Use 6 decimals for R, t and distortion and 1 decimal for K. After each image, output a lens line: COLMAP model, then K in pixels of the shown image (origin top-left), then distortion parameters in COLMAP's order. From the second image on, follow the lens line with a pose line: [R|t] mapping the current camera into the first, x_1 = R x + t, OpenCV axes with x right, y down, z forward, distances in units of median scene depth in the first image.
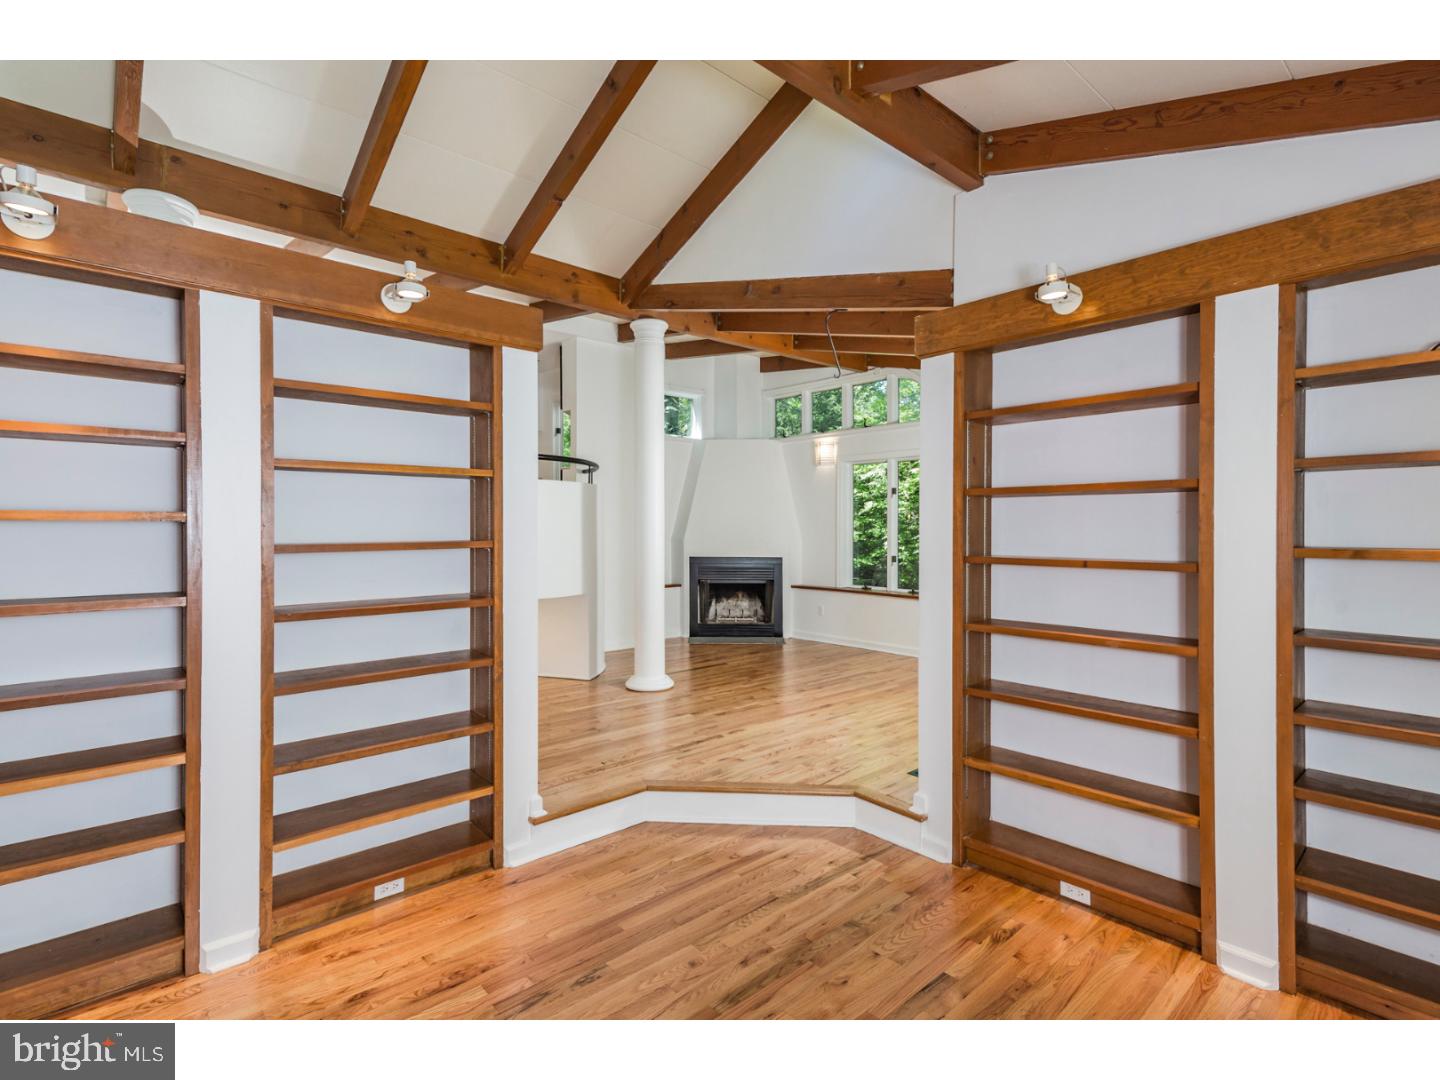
lens RADIAL K [[692.1, 0, 580.6], [0, 692.1, 530.0], [0, 0, 1]] dist [0.001335, 0.000367]
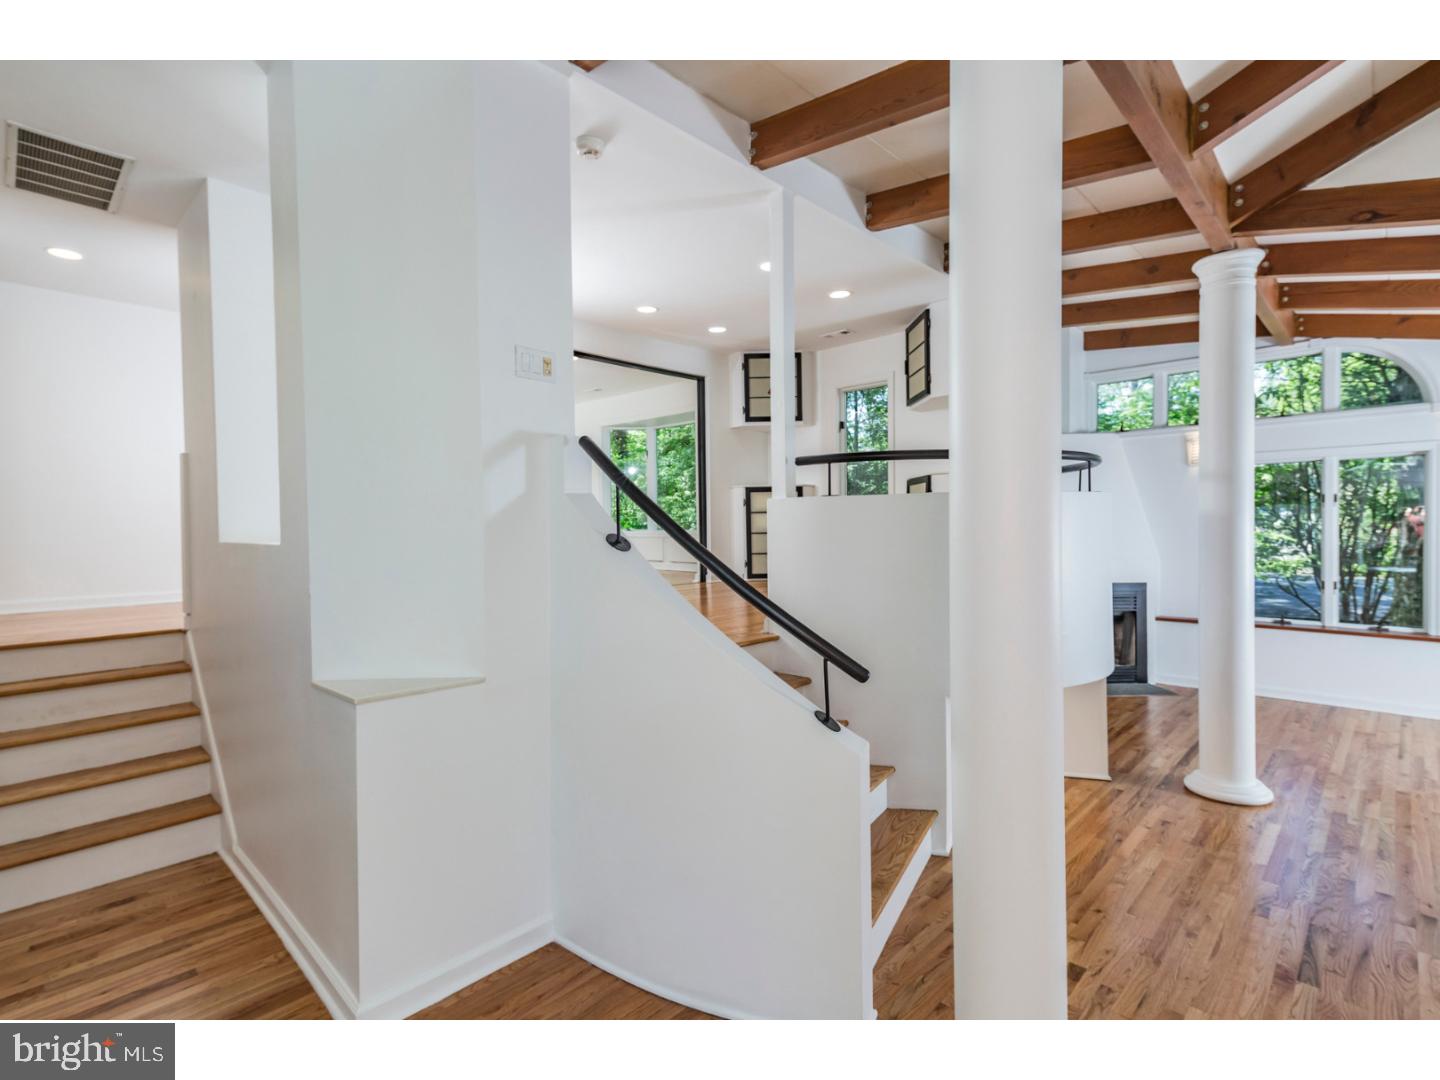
lens RADIAL K [[692.0, 0, 589.3], [0, 692.0, 540.2], [0, 0, 1]] dist [0.001994, 0.000278]
pose [[0.997825, -0.015335, 0.064115, -0.389267], [0.014540, 0.999812, 0.012845, -0.027757], [-0.064300, -0.011884, 0.997860, 0.246564]]
